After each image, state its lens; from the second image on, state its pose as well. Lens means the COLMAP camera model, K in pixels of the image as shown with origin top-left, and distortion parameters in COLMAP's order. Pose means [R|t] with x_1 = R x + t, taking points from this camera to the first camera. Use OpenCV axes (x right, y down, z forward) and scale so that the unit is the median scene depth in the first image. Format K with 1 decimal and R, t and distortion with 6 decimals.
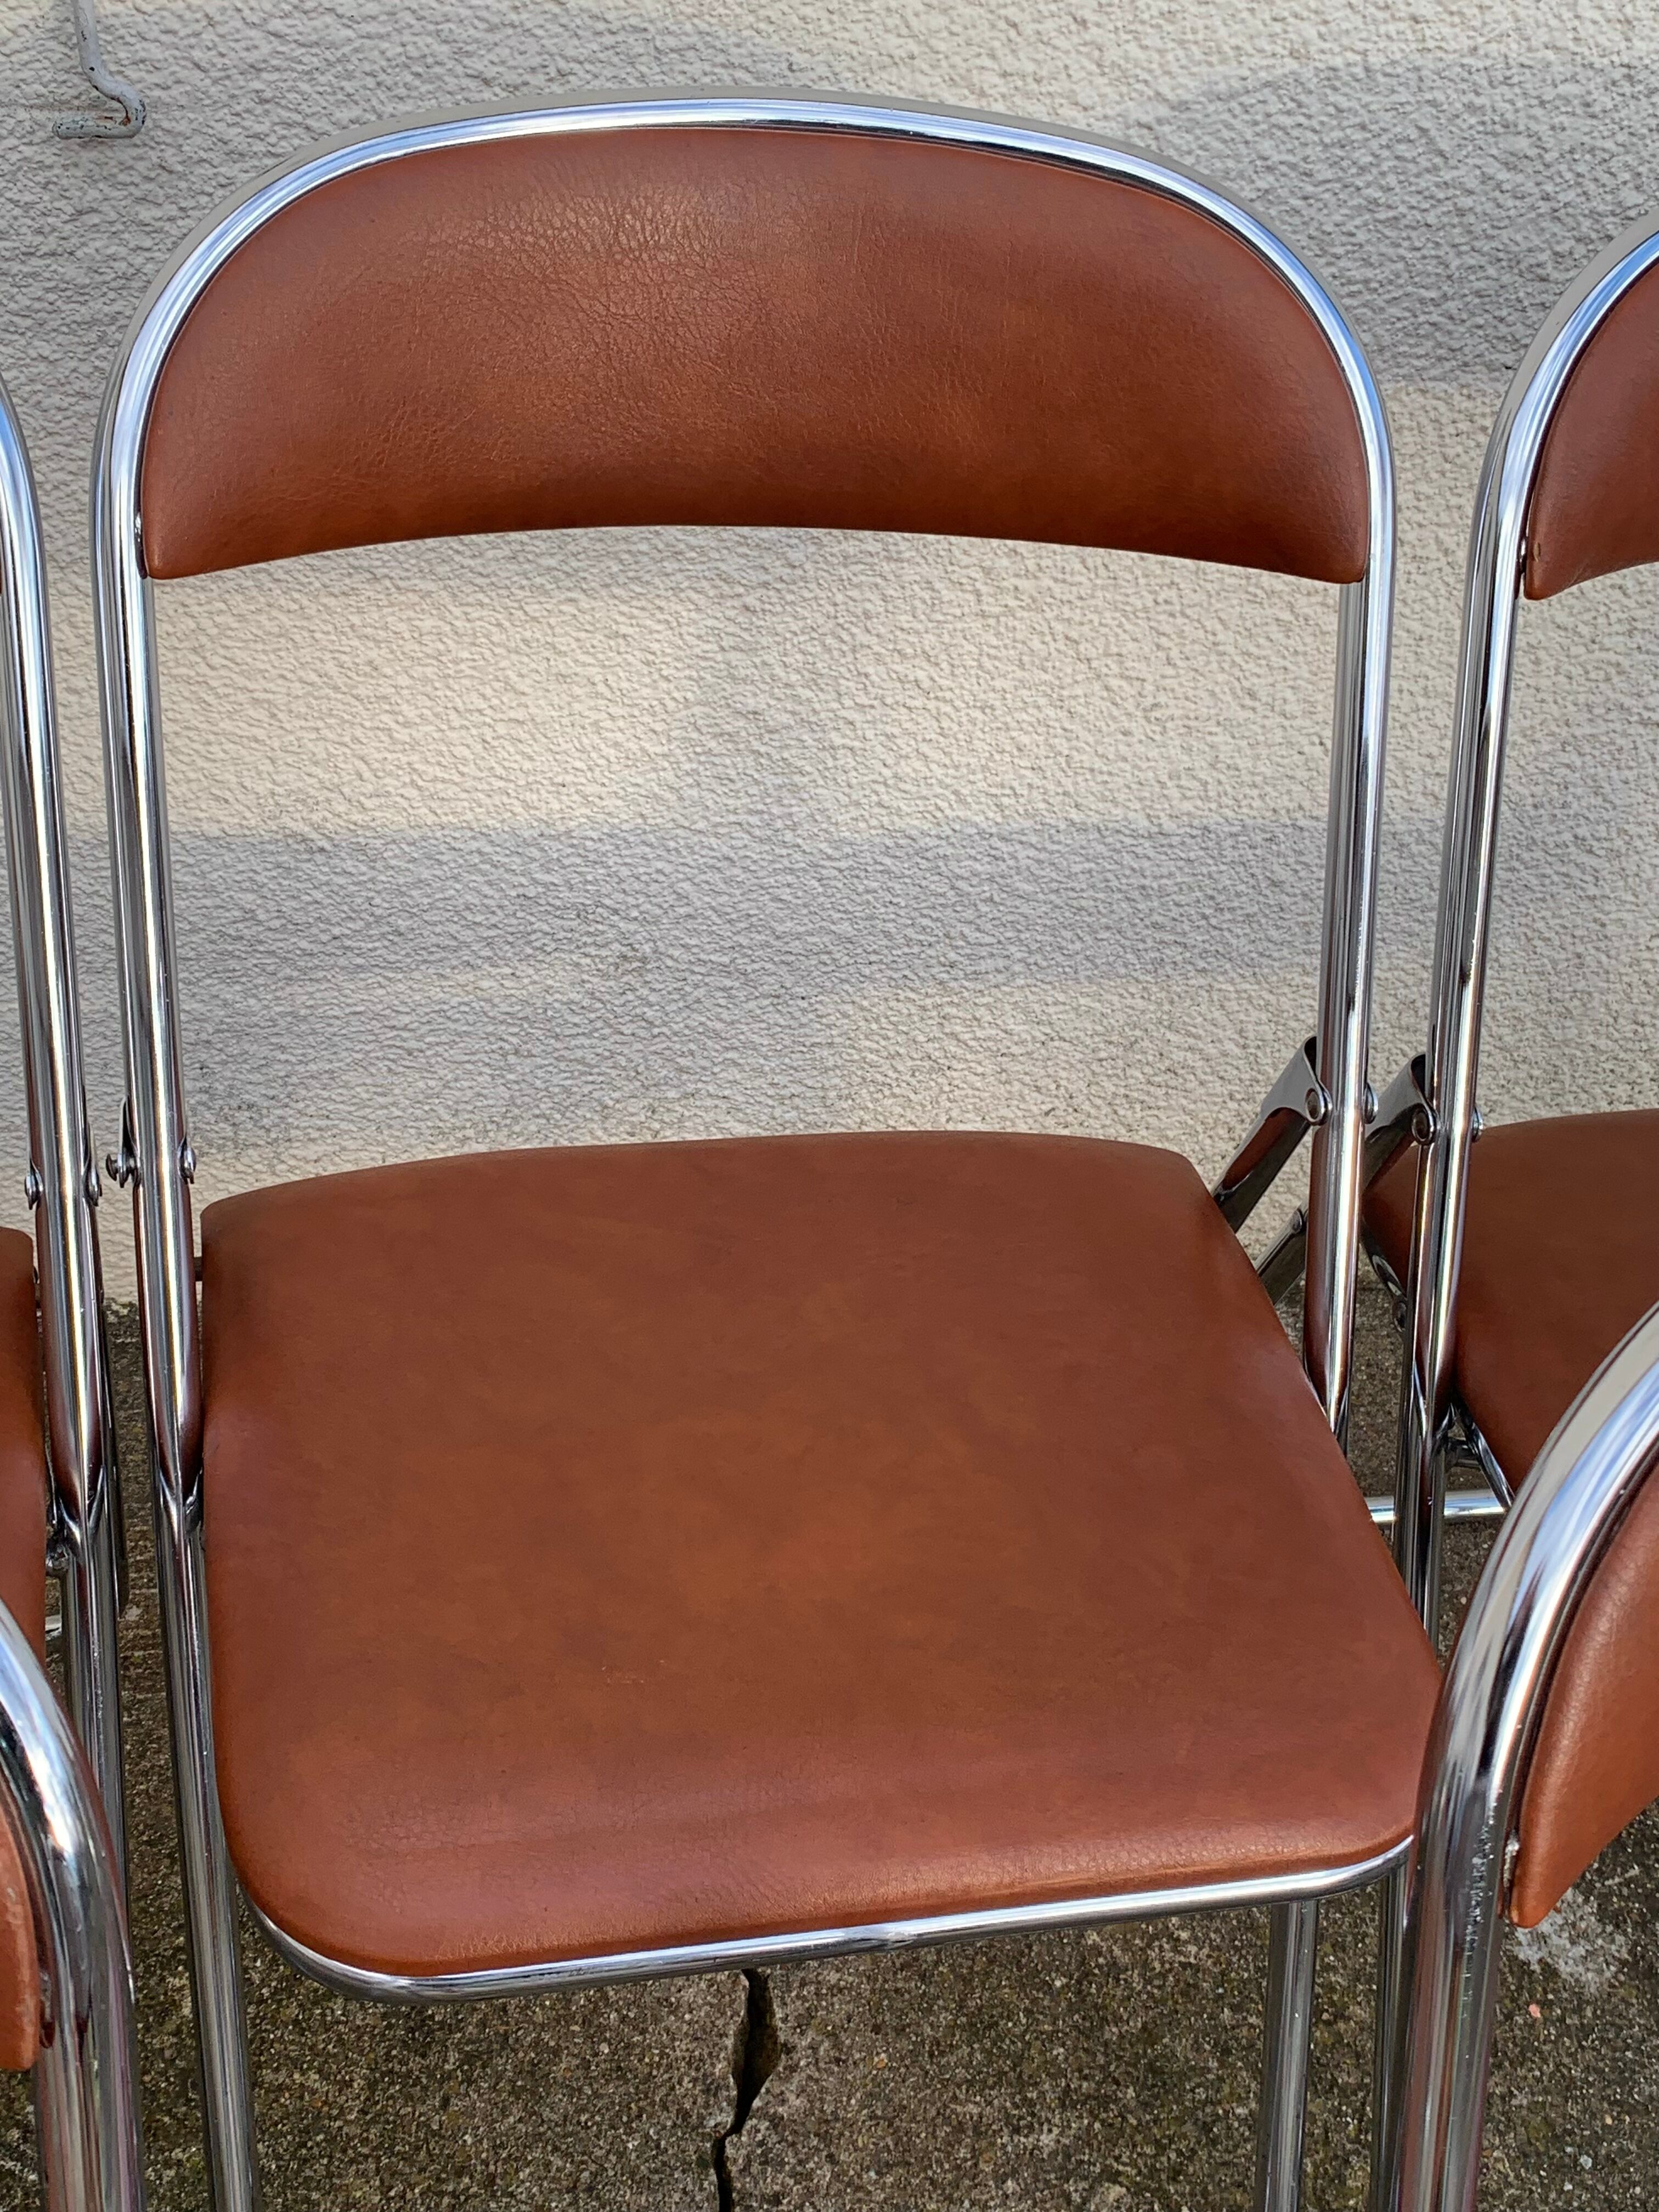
lens RADIAL K [[2452.0, 0, 811.4], [0, 2452.0, 1080.5], [0, 0, 1]] dist [0.109744, -0.300896]
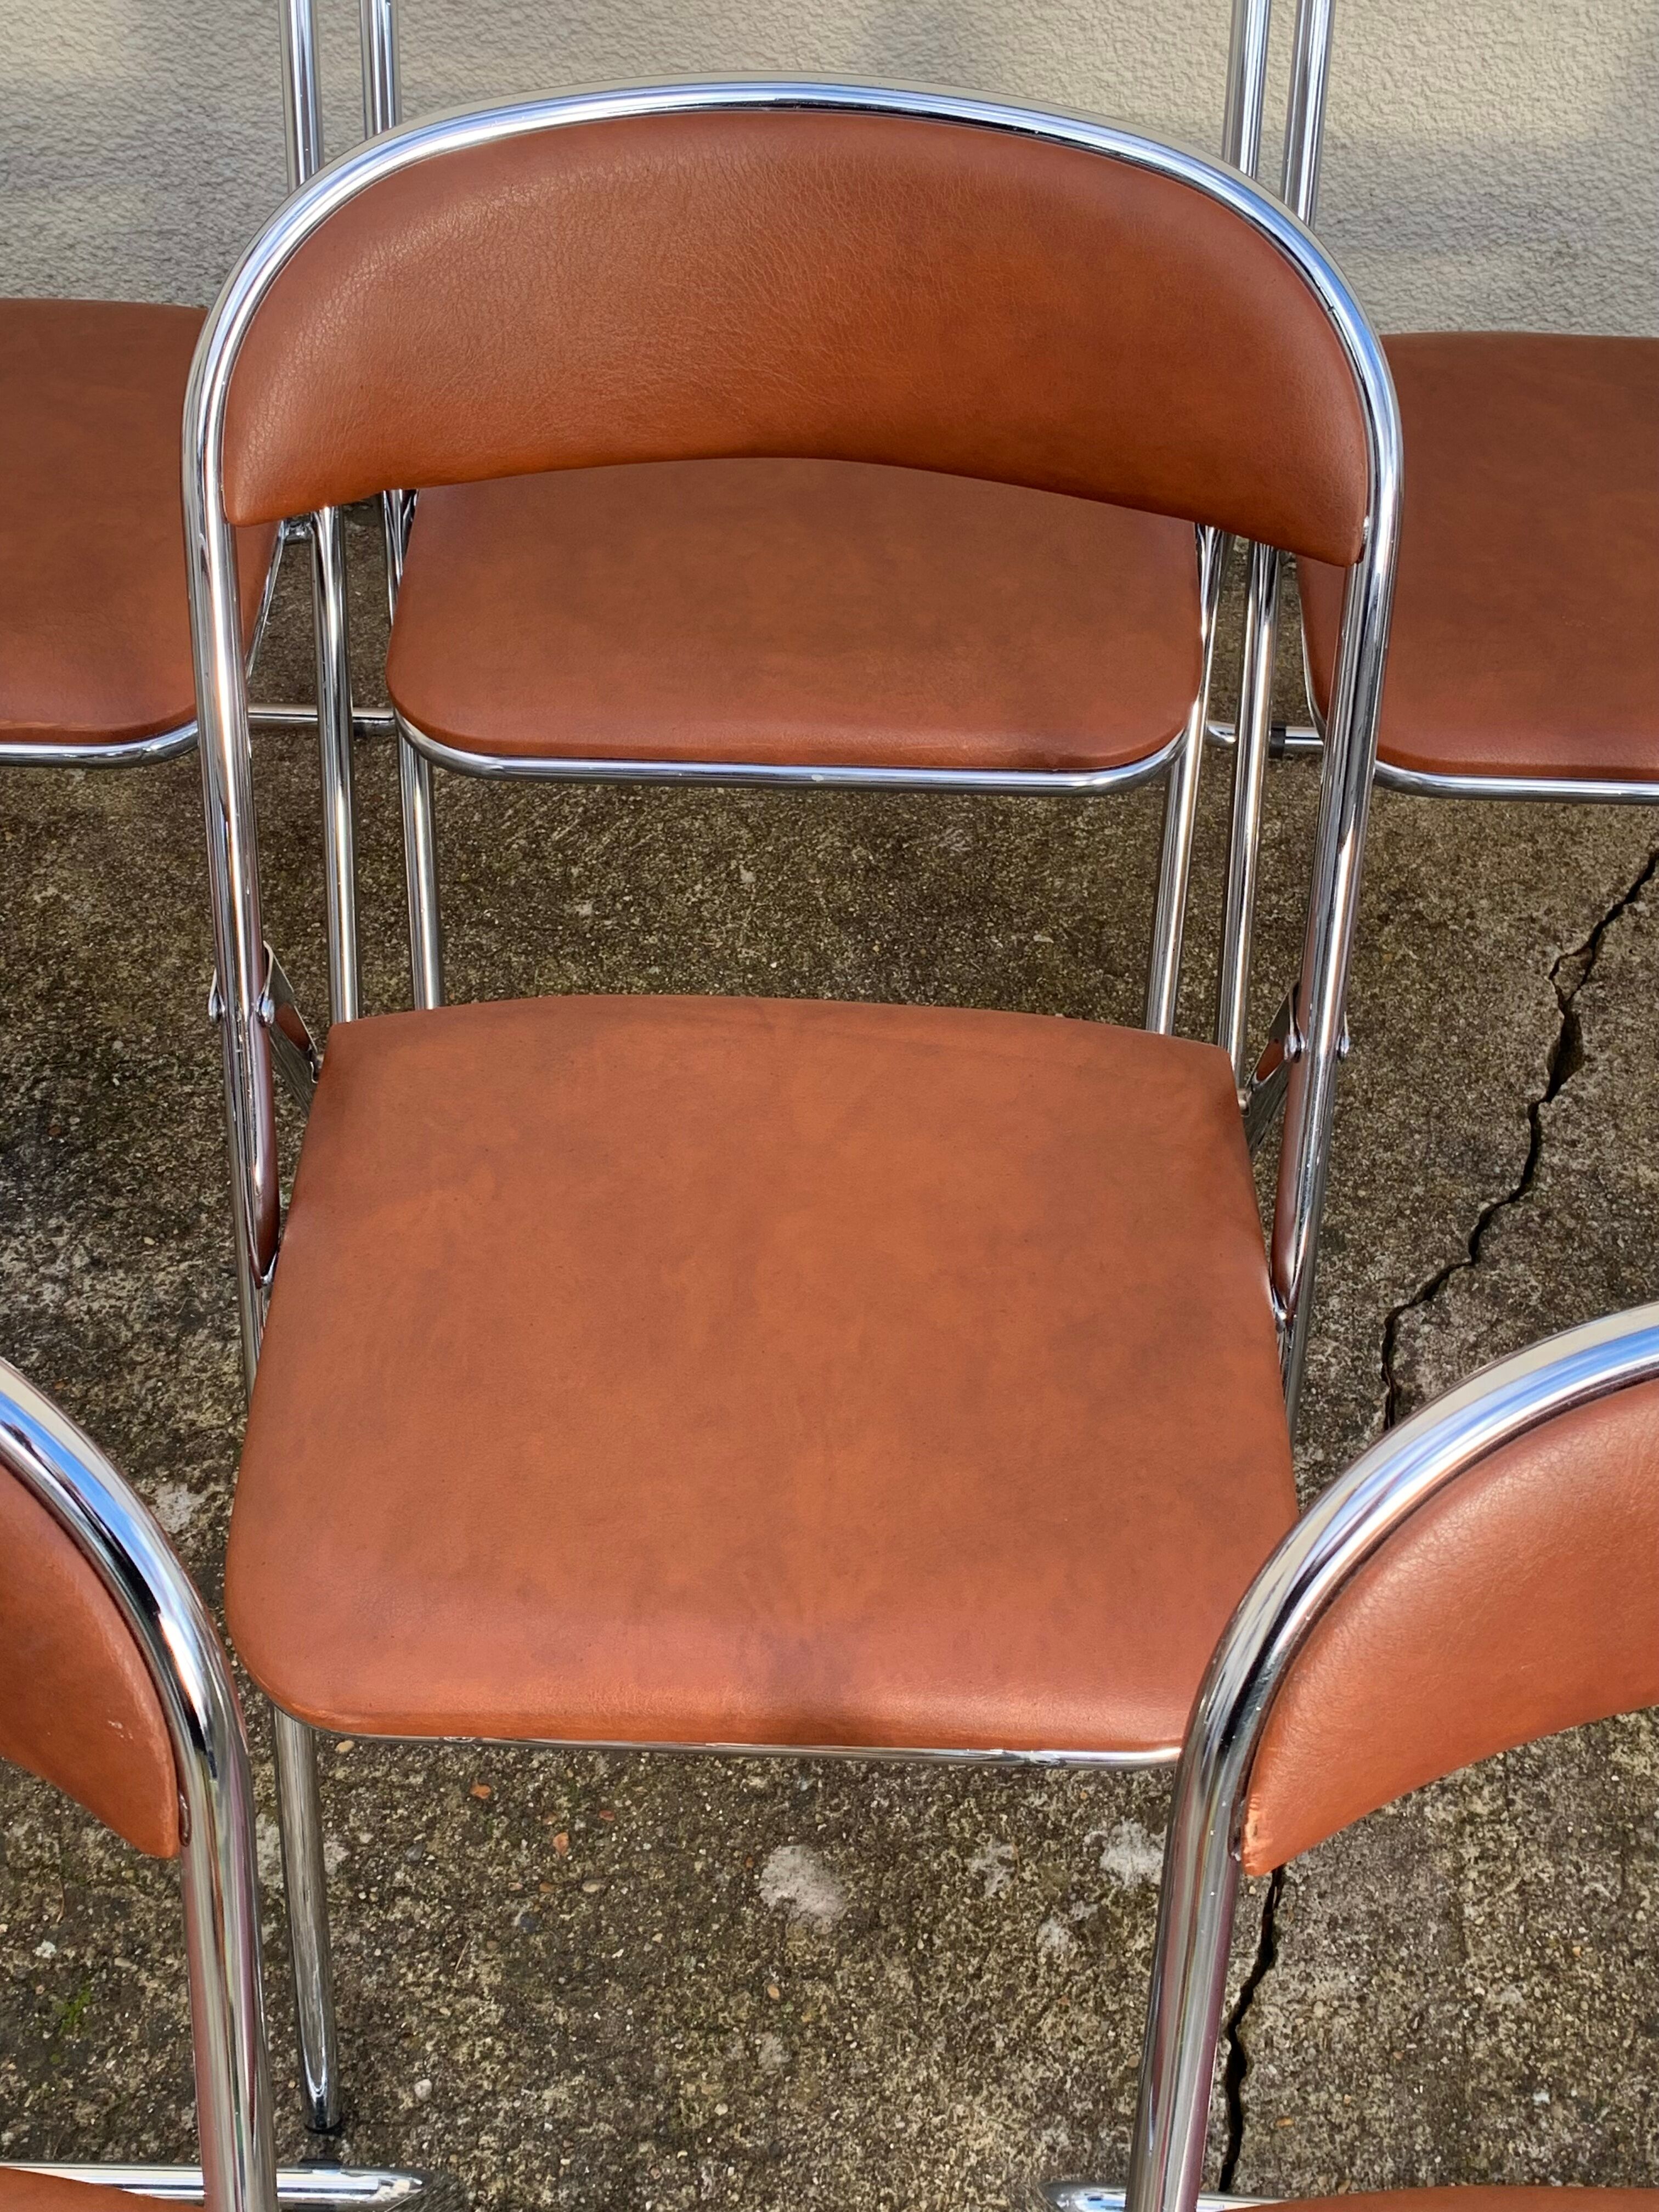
lens RADIAL K [[2449.3, 0, 815.6], [0, 2449.3, 1060.3], [0, 0, 1]] dist [0.119188, -0.333469]
pose [[0.956677, 0.127807, -0.261599, -0.060312], [-0.082714, 0.980786, 0.176686, 0.177911], [0.279155, -0.147394, 0.948867, -0.415619]]
